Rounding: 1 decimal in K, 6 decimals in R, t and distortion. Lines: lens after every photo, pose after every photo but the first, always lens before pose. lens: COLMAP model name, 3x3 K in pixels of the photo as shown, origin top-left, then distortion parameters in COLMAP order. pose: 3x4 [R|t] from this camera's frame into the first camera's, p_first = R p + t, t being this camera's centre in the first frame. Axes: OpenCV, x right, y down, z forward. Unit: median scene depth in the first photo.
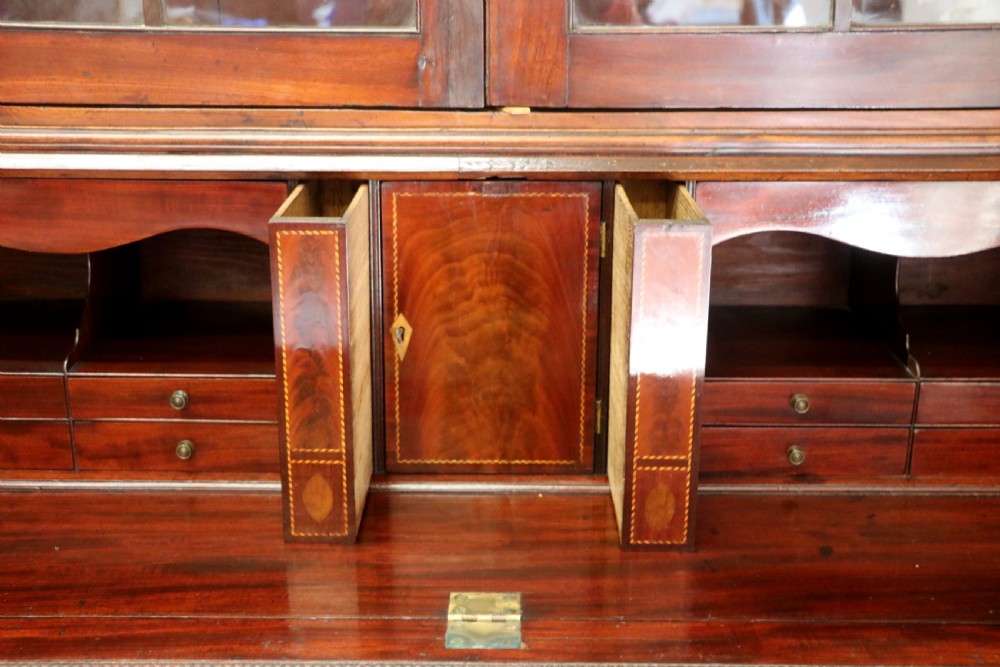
lens RADIAL K [[1329.2, 0, 502.7], [0, 1329.2, 348.6], [0, 0, 1]] dist [0.000844, 0.103816]
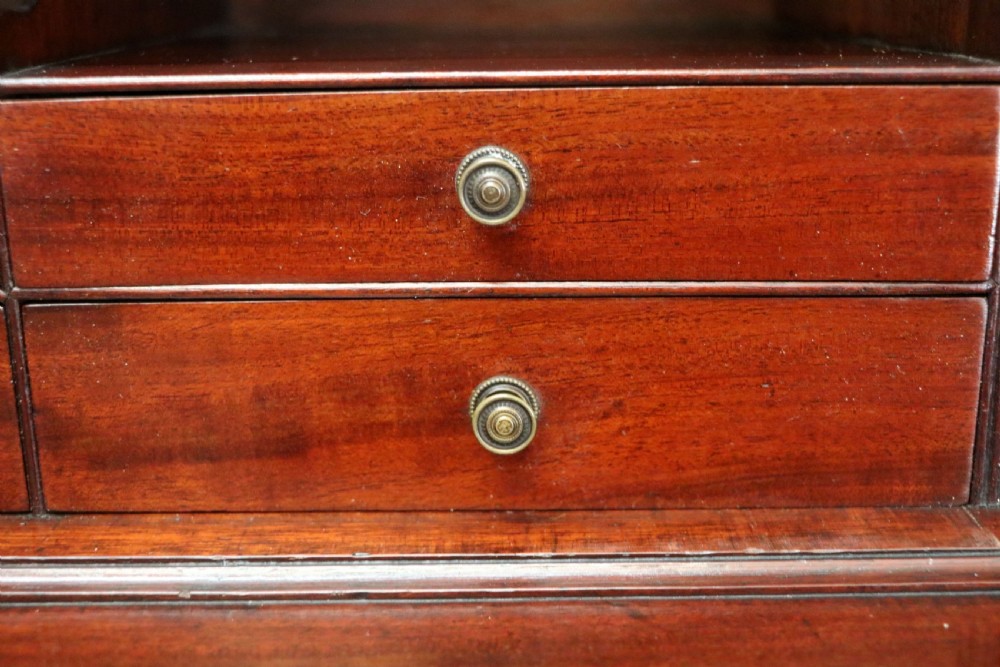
lens RADIAL K [[1328.6, 0, 500.0], [0, 1328.6, 333.5], [0, 0, 1]] dist [-0.086796, 0.066313]
pose [[0.999777, -0.020985, -0.002367, -0.245467], [0.020874, 0.998987, -0.039872, 0.072897], [0.003201, 0.039813, 0.999202, 0.792010]]
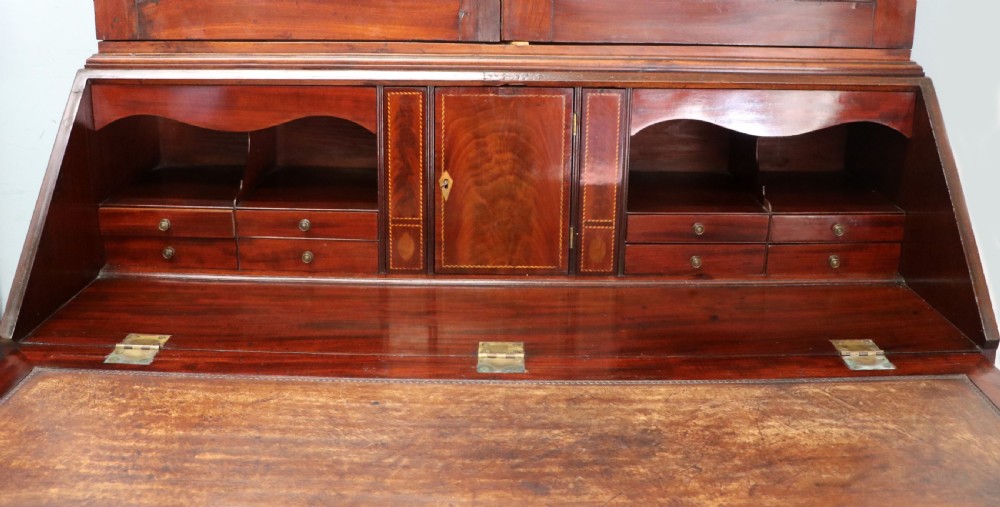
lens RADIAL K [[934.9, 0, 509.7], [0, 934.9, 147.2], [0, 0, 1]] dist [-0.193487, 0.159263]
pose [[0.999884, 0.005172, 0.014308, -0.017078], [-0.003956, 0.996478, -0.083759, 0.038166], [-0.014691, 0.083693, 0.996383, -0.104311]]
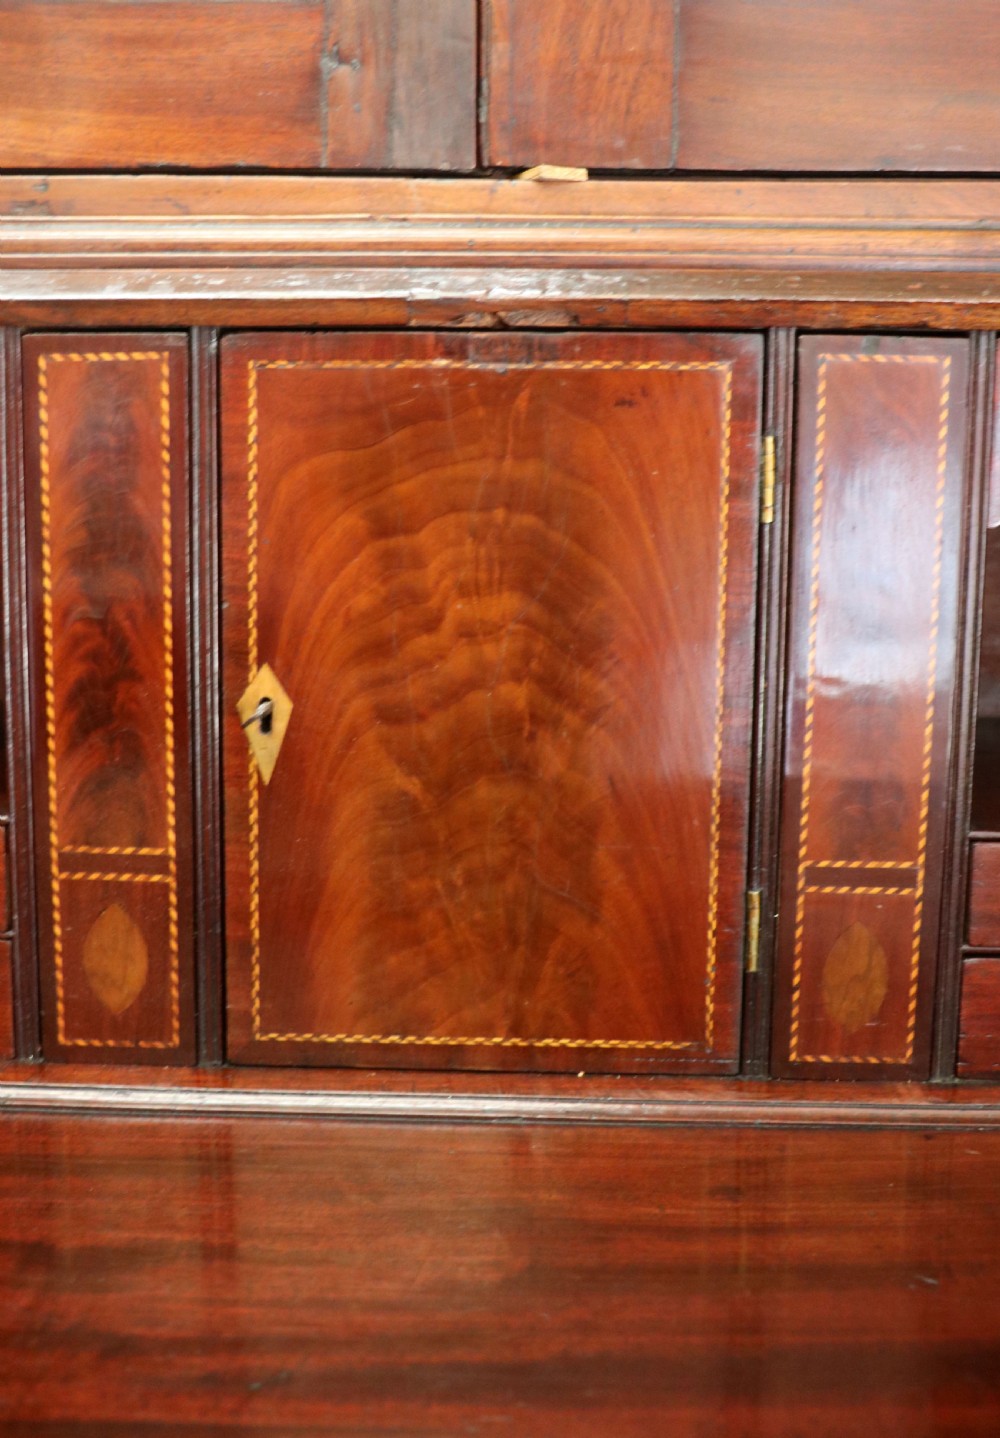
lens RADIAL K [[1631.3, 0, 502.4], [0, 1631.3, 651.3], [0, 0, 1]] dist [-0.094090, 0.036543]
pose [[0.999681, 0.008427, -0.023806, 0.007586], [-0.012092, 0.987322, -0.158268, 0.047453], [0.022171, 0.158506, 0.987109, 0.510099]]
